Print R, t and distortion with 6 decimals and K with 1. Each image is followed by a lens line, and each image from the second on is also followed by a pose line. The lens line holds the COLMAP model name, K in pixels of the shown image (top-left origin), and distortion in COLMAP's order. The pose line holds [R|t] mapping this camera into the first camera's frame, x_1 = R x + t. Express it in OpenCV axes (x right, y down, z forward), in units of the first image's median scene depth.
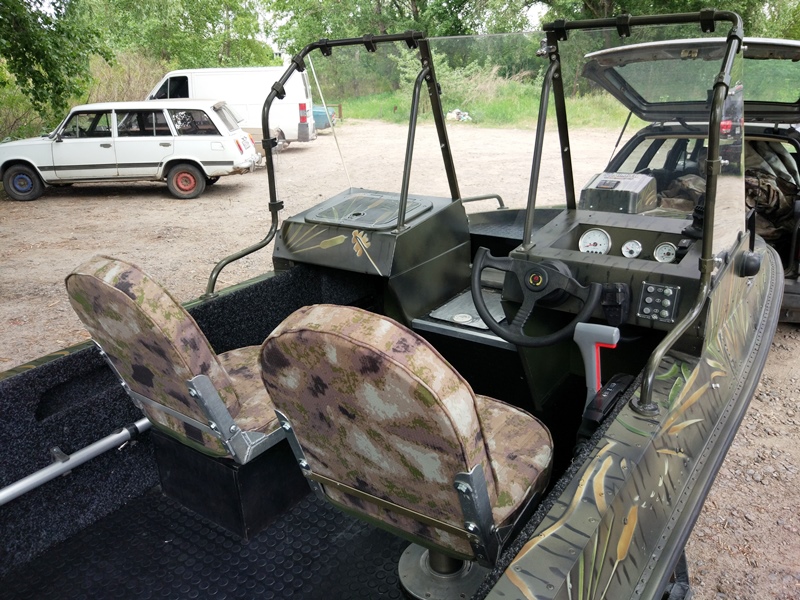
lens RADIAL K [[628.3, 0, 404.1], [0, 628.3, 299.5], [0, 0, 1]] dist [0.065817, -0.100622]
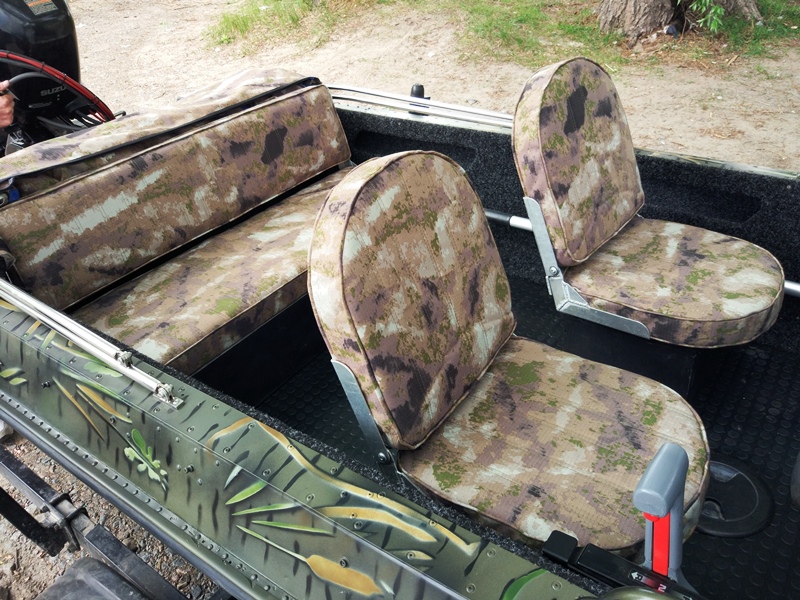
lens RADIAL K [[628.3, 0, 404.1], [0, 628.3, 299.5], [0, 0, 1]] dist [0.065817, -0.100622]
pose [[0.011746, 0.576287, -0.817163, 0.771570], [-0.283573, 0.785588, 0.549944, -0.327354], [0.958879, 0.225265, 0.172647, 0.852815]]
